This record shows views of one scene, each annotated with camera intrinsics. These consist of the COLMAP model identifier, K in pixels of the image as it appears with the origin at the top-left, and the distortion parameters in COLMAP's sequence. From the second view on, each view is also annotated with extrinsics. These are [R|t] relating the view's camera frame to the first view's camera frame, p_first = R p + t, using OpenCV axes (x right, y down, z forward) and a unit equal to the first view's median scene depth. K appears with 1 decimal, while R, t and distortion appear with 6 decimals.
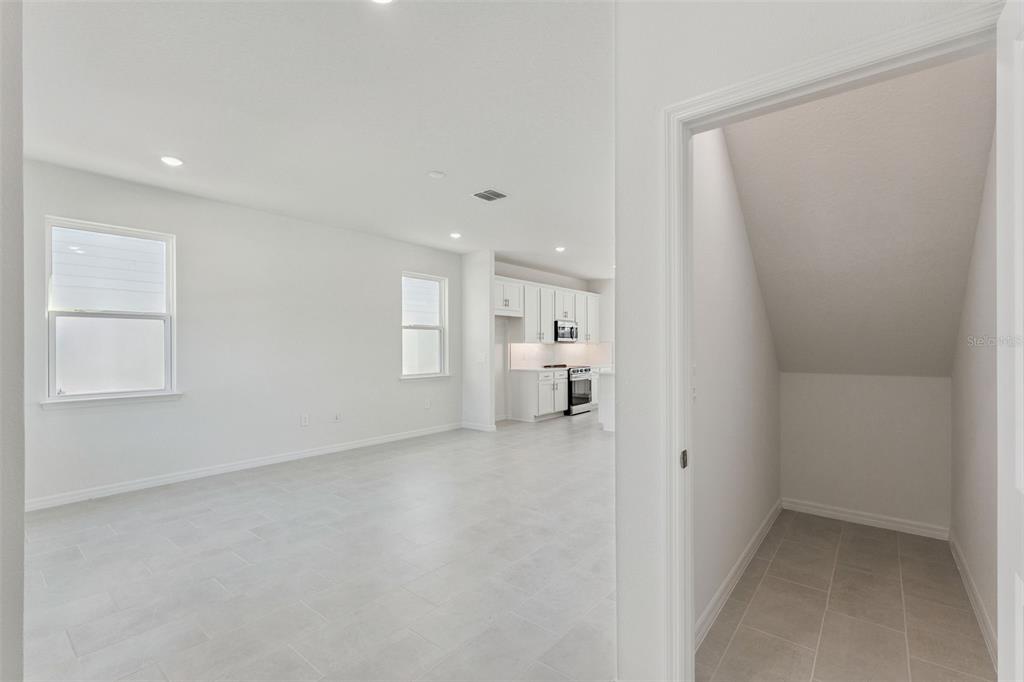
lens RADIAL K [[445.8, 0, 512.0], [0, 445.8, 341.0], [0, 0, 1]] dist [0.000037, -0.000006]
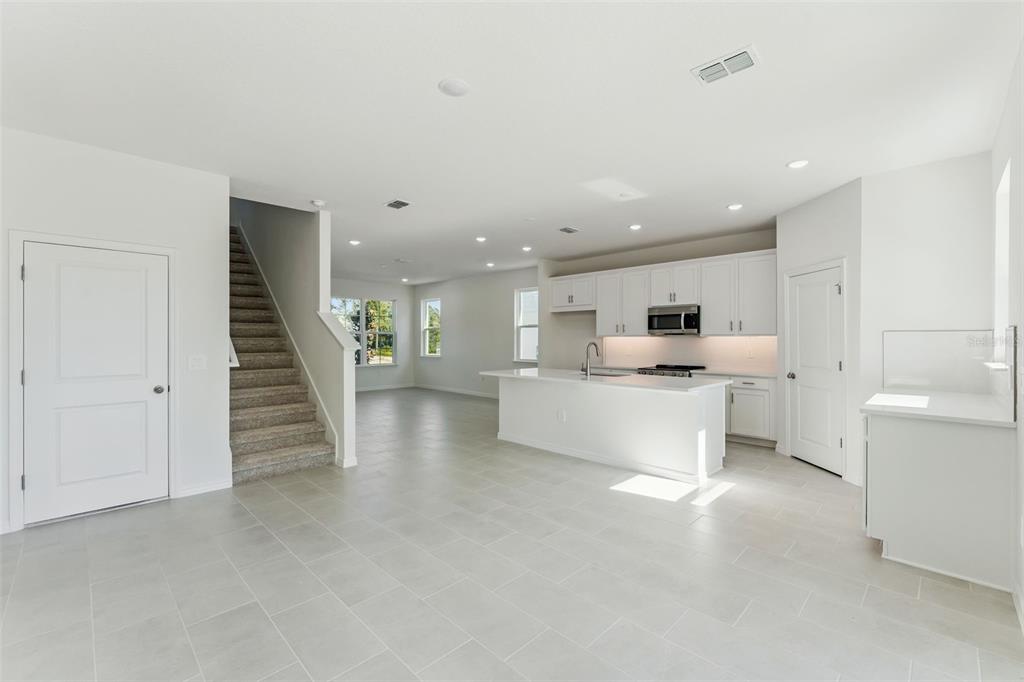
lens RADIAL K [[445.8, 0, 512.0], [0, 445.8, 341.0], [0, 0, 1]] dist [0.000037, -0.000006]
pose [[-0.092199, 0.003410, -0.995735, 1.146387], [0.006946, 0.999972, 0.002781, 0.010515], [0.995716, -0.006660, -0.092220, 1.046238]]
